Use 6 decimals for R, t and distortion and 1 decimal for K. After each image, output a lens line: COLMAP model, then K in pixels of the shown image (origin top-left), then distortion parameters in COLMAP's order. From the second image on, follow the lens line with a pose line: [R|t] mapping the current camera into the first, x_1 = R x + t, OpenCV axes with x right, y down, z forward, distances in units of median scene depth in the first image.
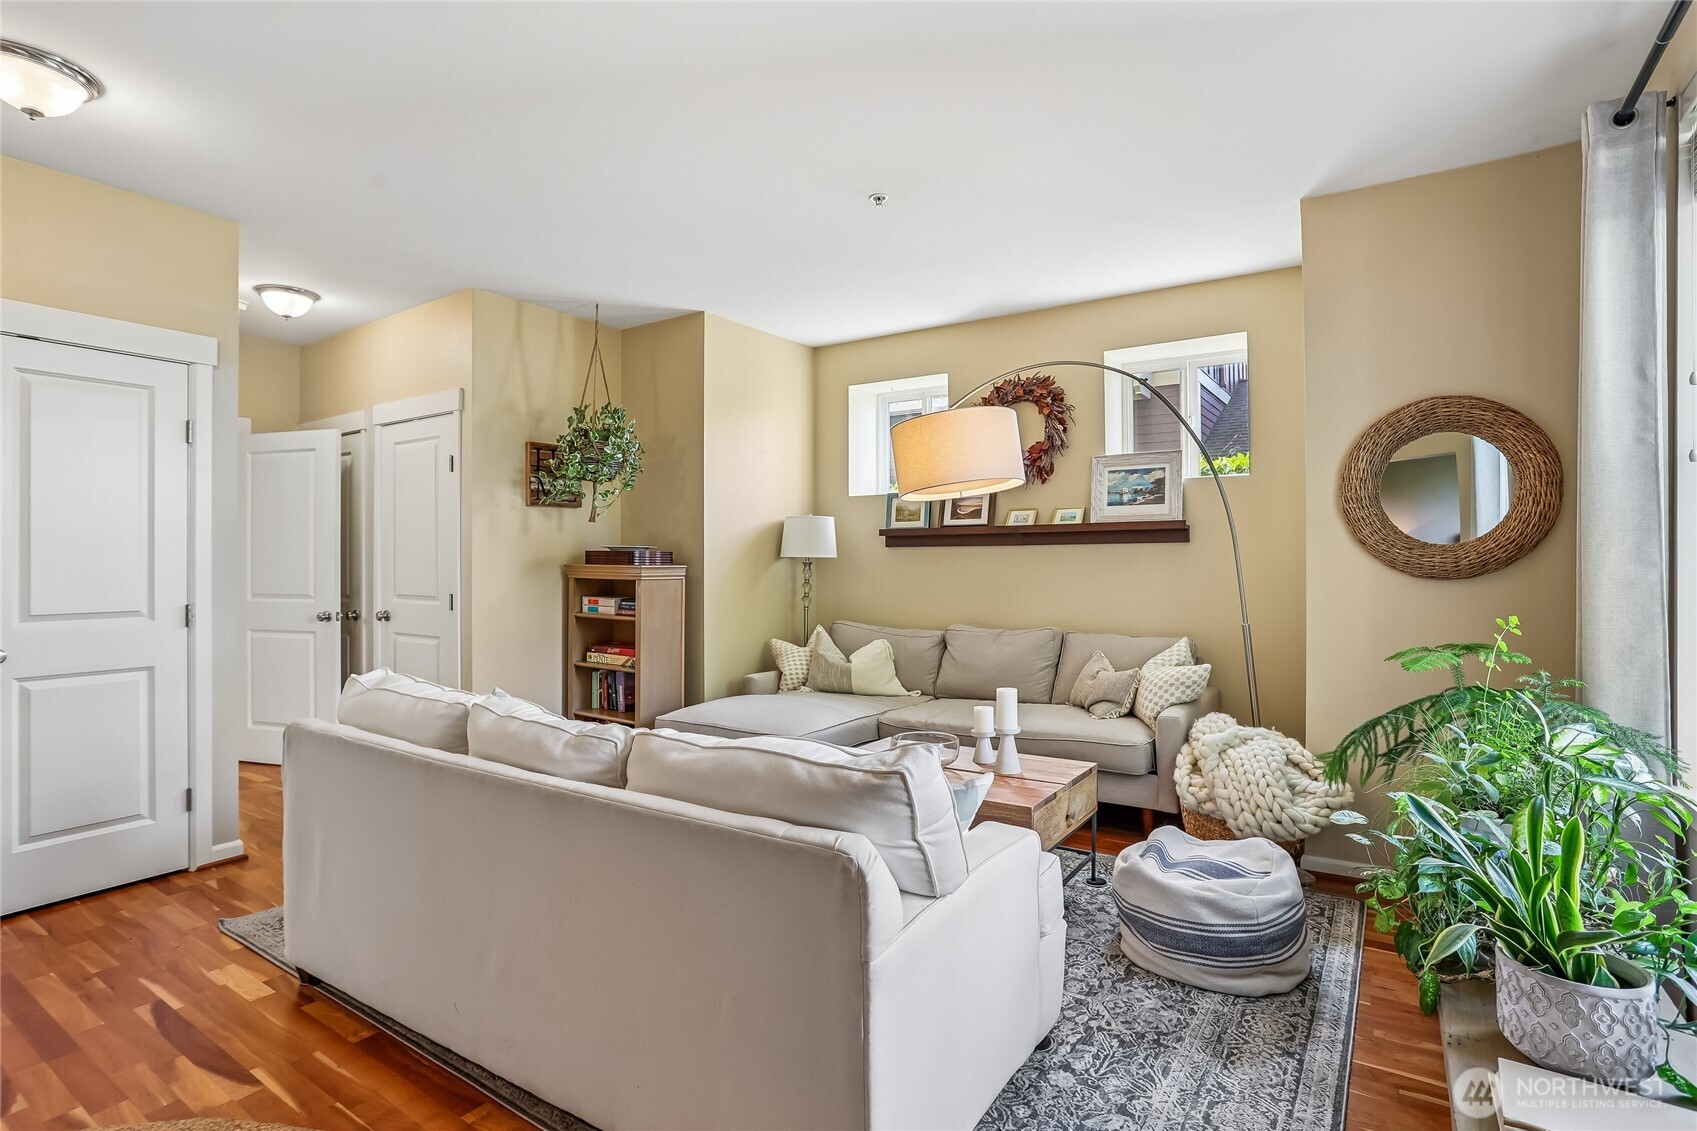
lens RADIAL K [[839.3, 0, 868.9], [0, 839.3, 553.5], [0, 0, 1]] dist [-0.067850, 0.038364]
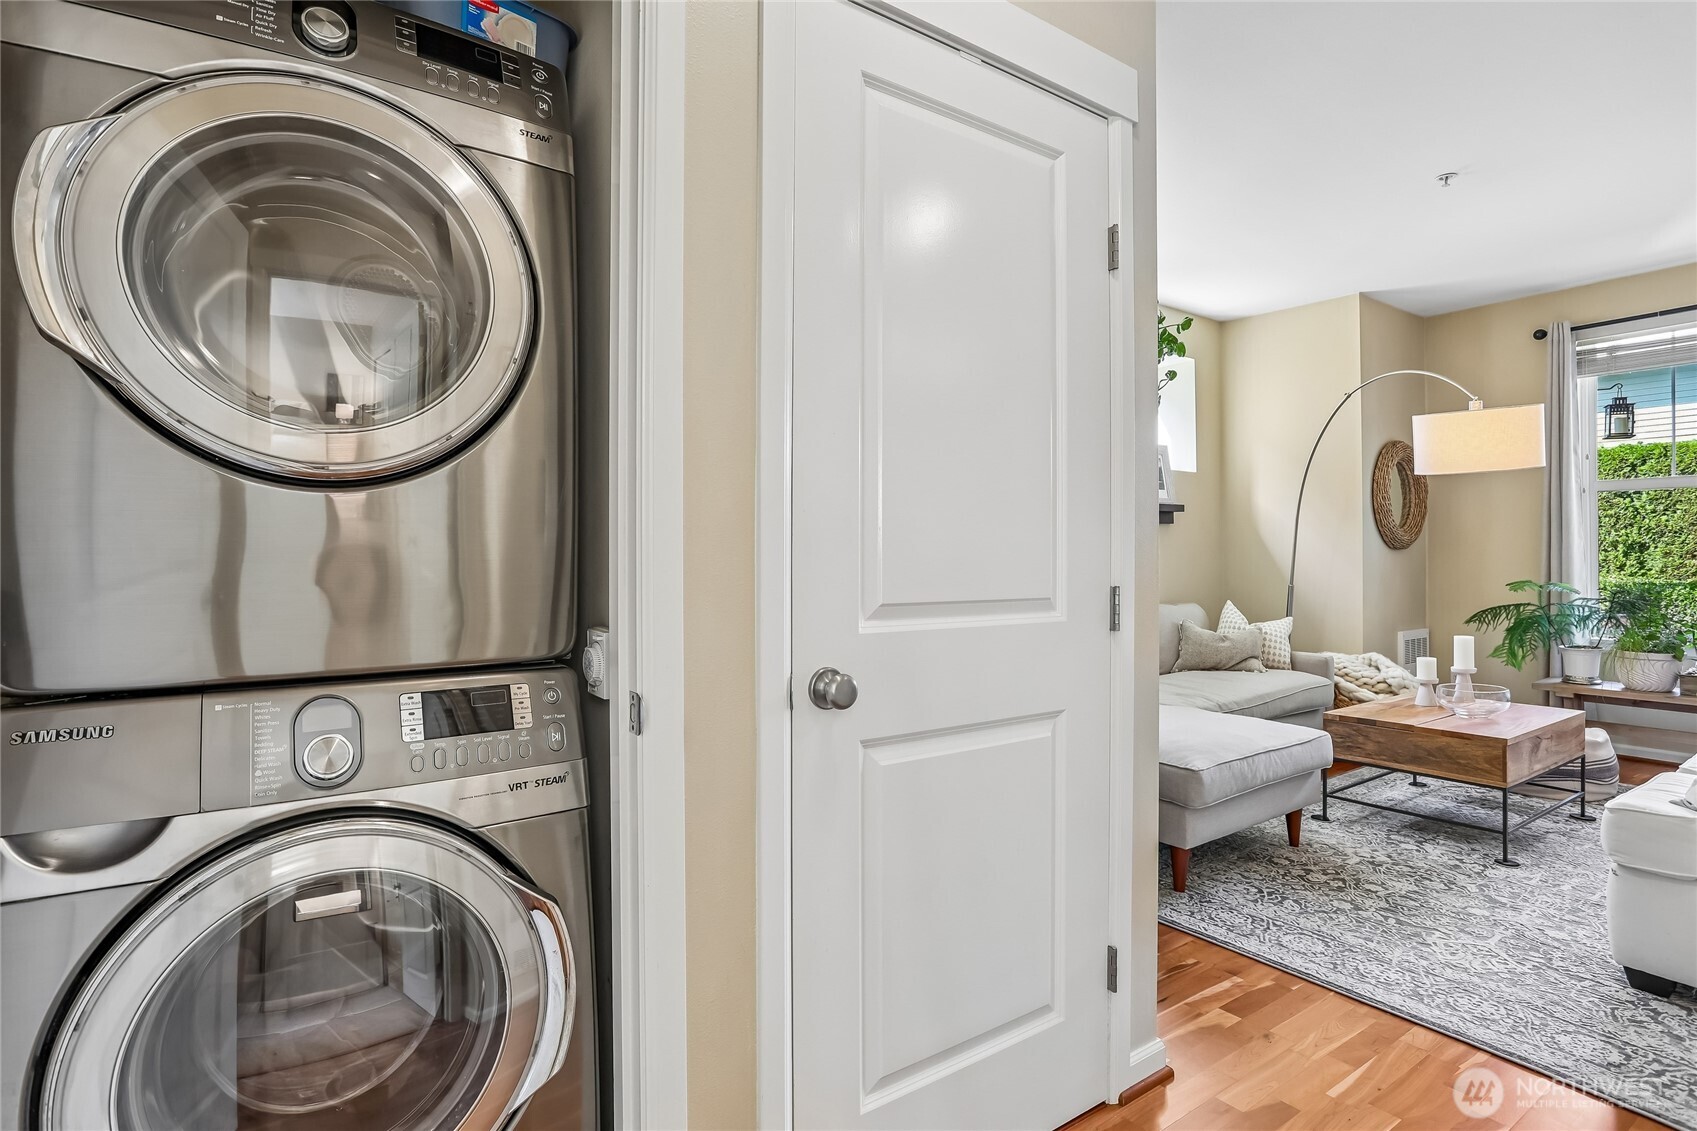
lens RADIAL K [[904.5, 0, 848.5], [0, 904.5, 565.5], [0, 0, 1]] dist [0.000593, 0.030917]
pose [[0.318601, -0.008379, 0.947852, -0.926115], [-0.008086, 0.999901, 0.011557, 0.032506], [-0.947855, -0.011346, 0.318501, 0.957224]]
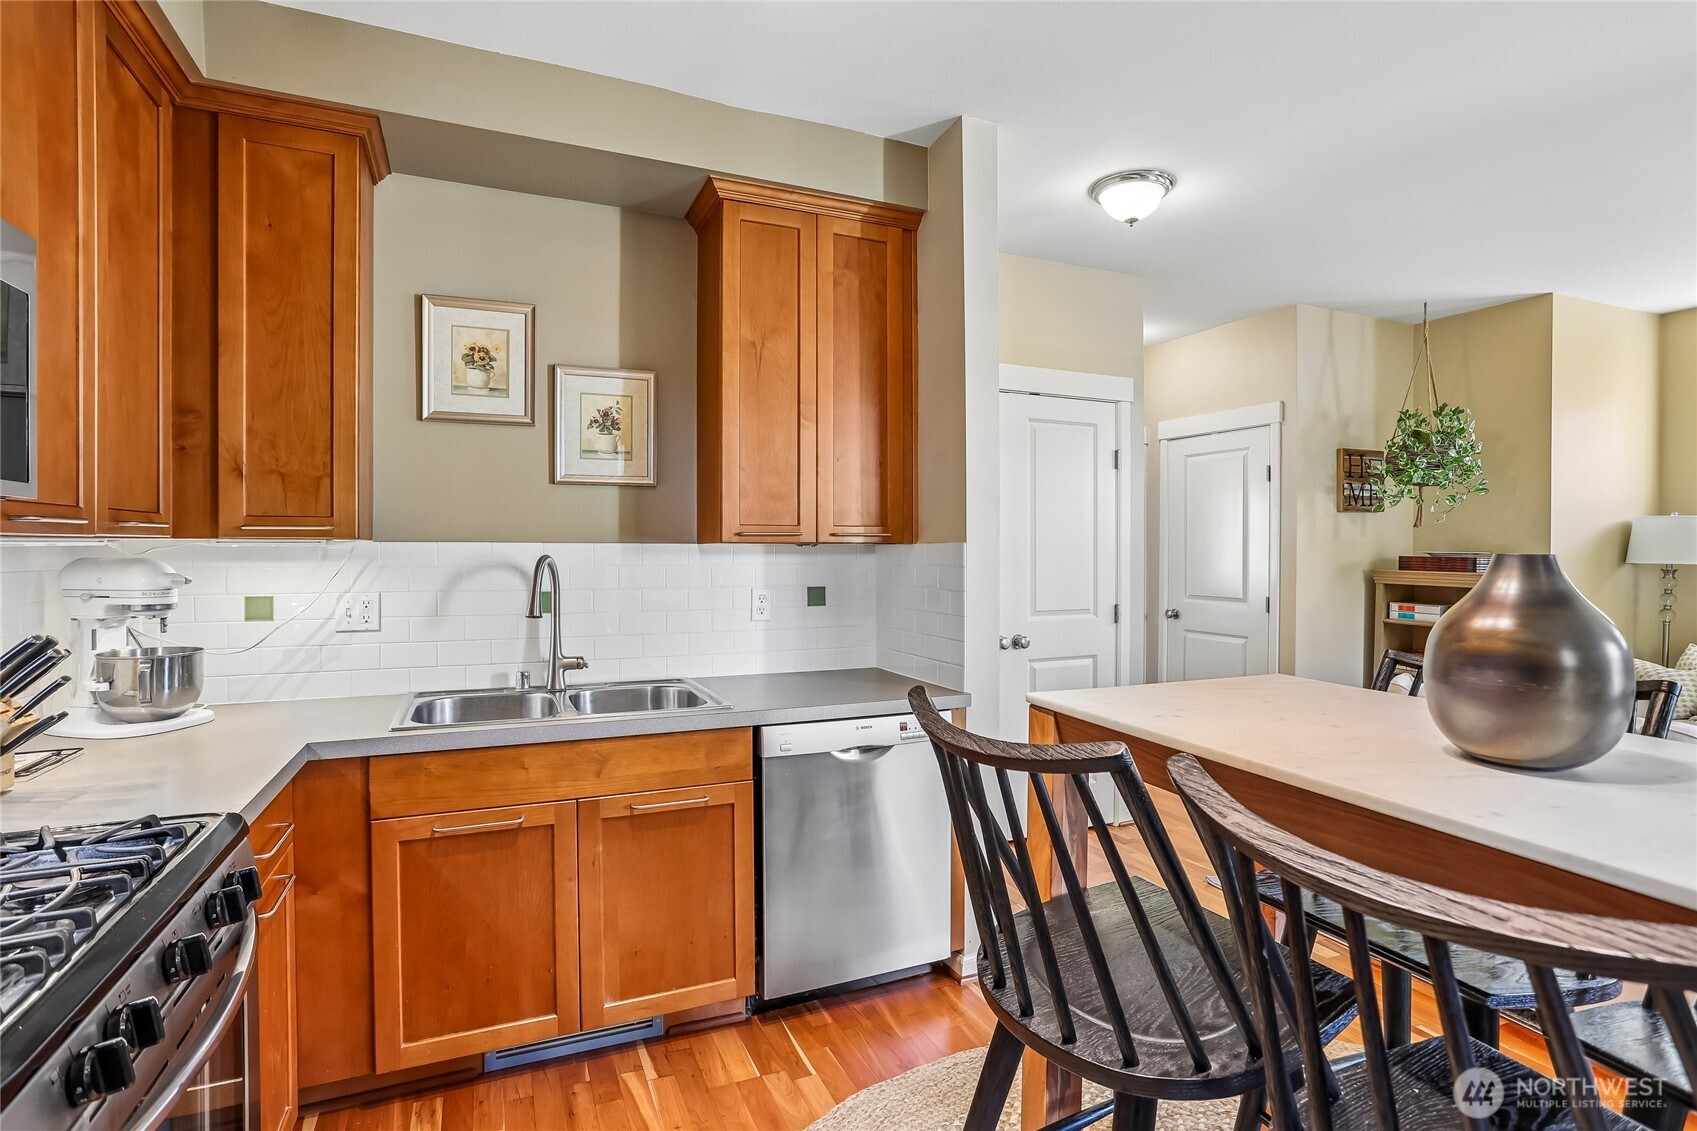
lens RADIAL K [[834.0, 0, 848.4], [0, 834.0, 557.6], [0, 0, 1]] dist [-0.050941, 0.023022]
pose [[0.834339, 0.007461, -0.551201, -0.363861], [0.002862, 0.999836, 0.017865, -0.021540], [0.551244, -0.016483, 0.834181, -0.171105]]
